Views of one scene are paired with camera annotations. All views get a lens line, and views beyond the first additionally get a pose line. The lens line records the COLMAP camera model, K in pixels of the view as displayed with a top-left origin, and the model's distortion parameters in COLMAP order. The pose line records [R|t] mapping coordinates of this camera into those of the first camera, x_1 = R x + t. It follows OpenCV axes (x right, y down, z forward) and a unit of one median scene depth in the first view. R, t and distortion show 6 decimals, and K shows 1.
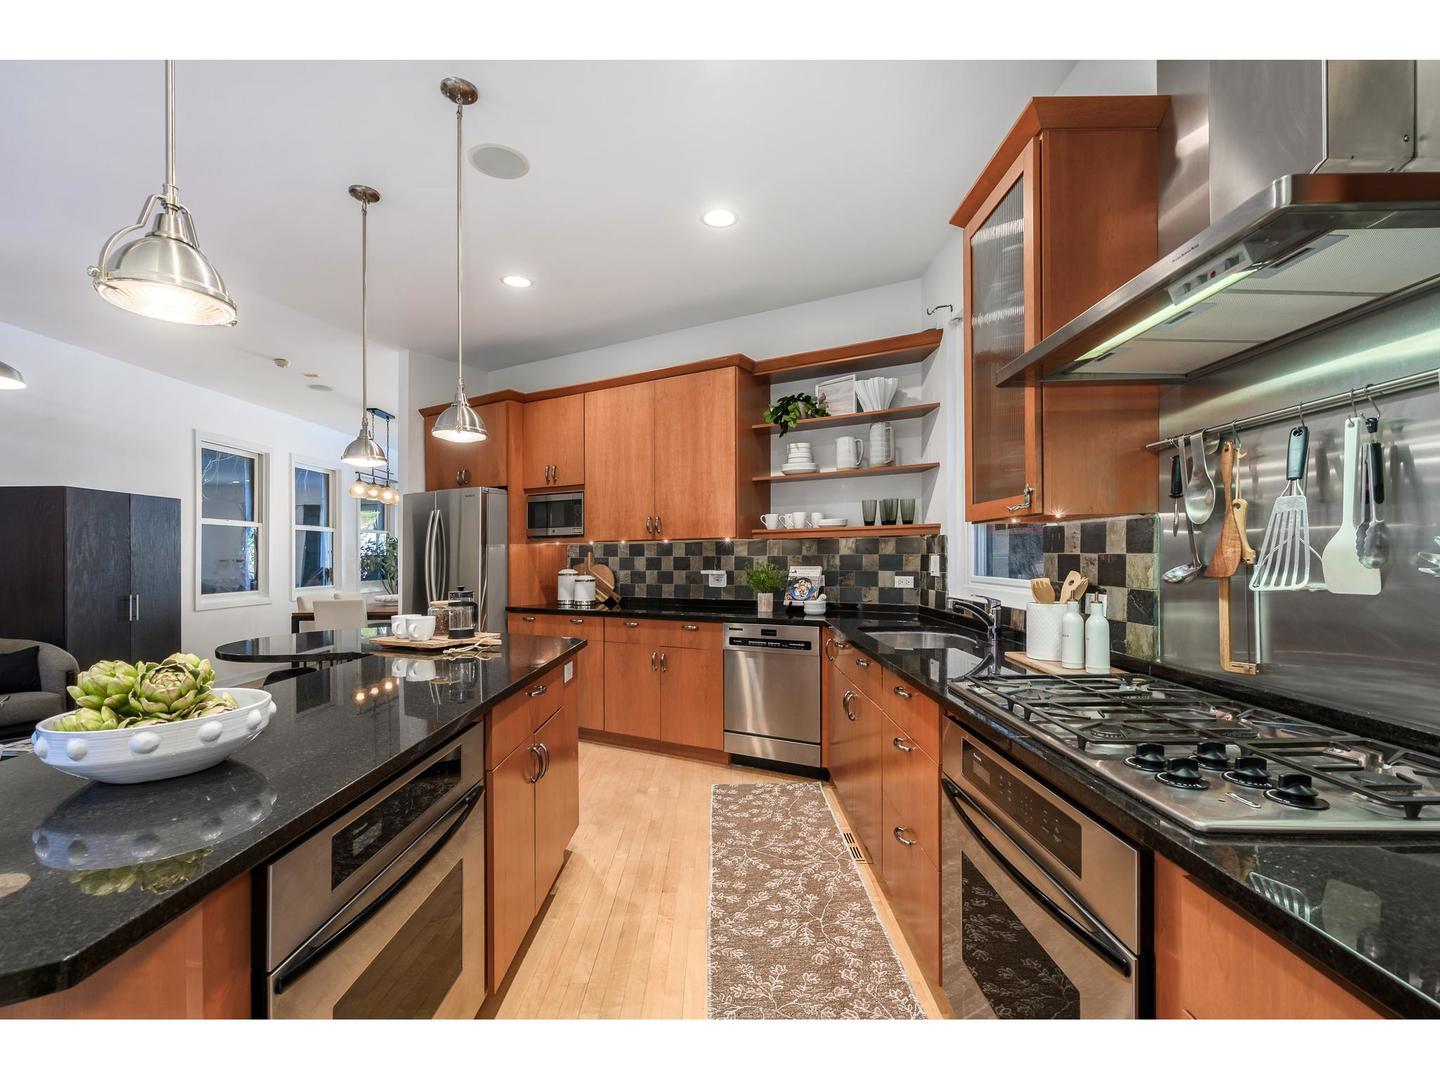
lens RADIAL K [[670.4, 0, 726.6], [0, 670.4, 543.7], [0, 0, 1]] dist [-0.000103, 0.000820]
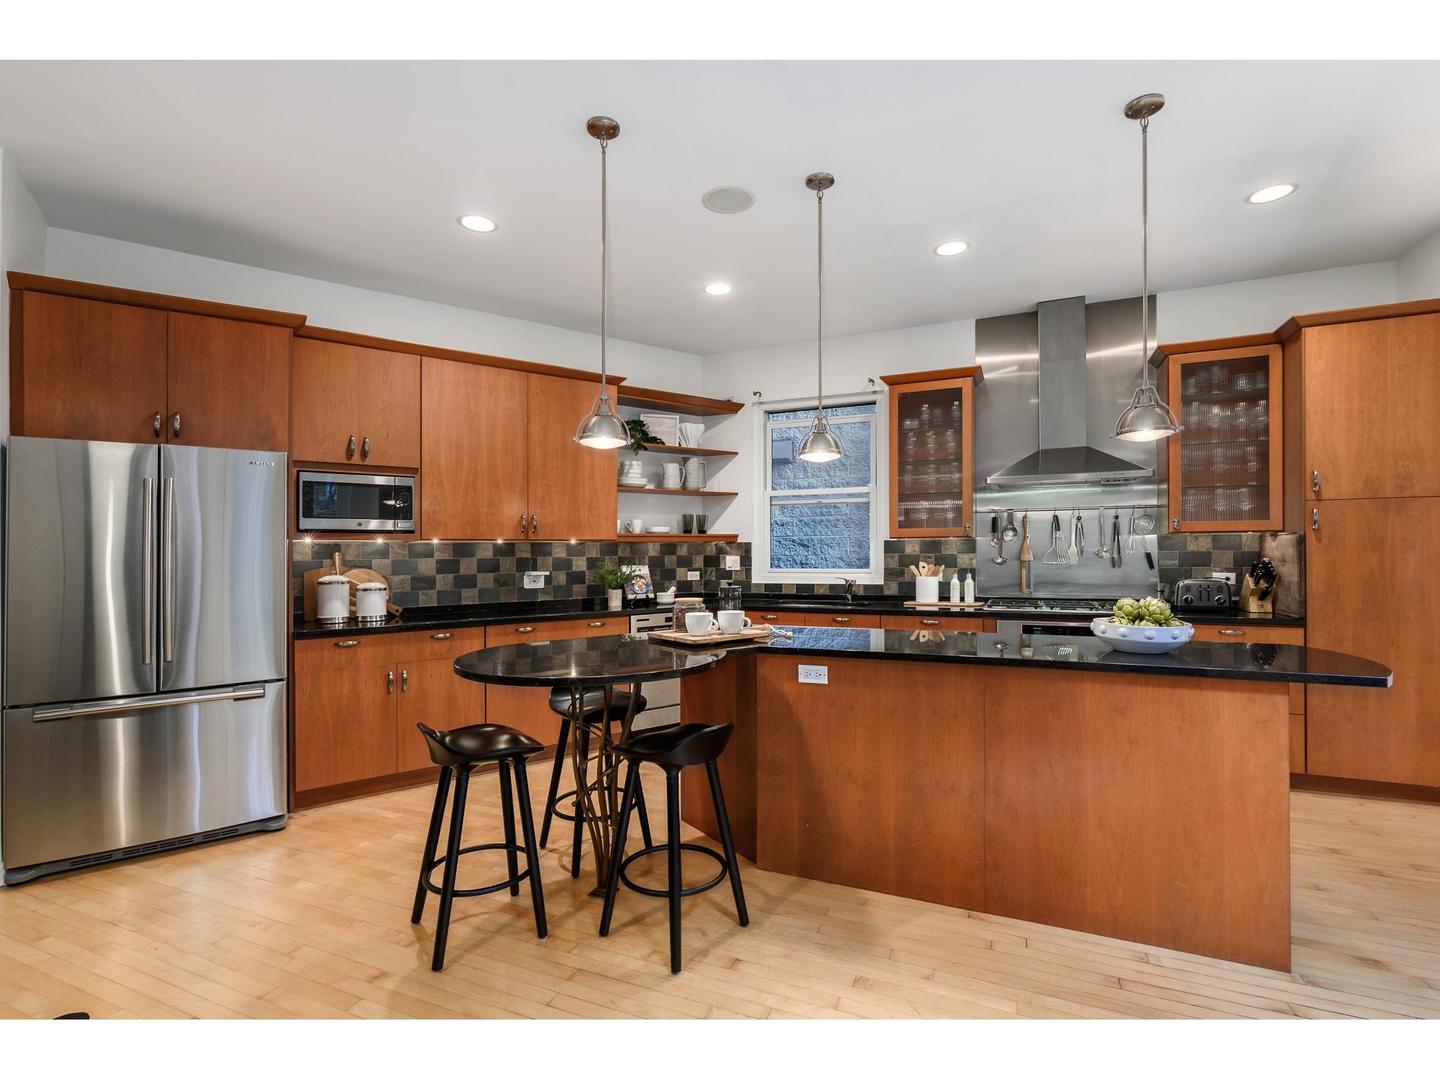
lens RADIAL K [[670.4, 0, 715.7], [0, 670.4, 548.6], [0, 0, 1]] dist [-0.000103, 0.000820]
pose [[0.405212, 0.012487, 0.914138, -0.883952], [-0.009974, 0.999908, -0.009237, 0.012846], [-0.914168, -0.005375, 0.405299, 0.377708]]
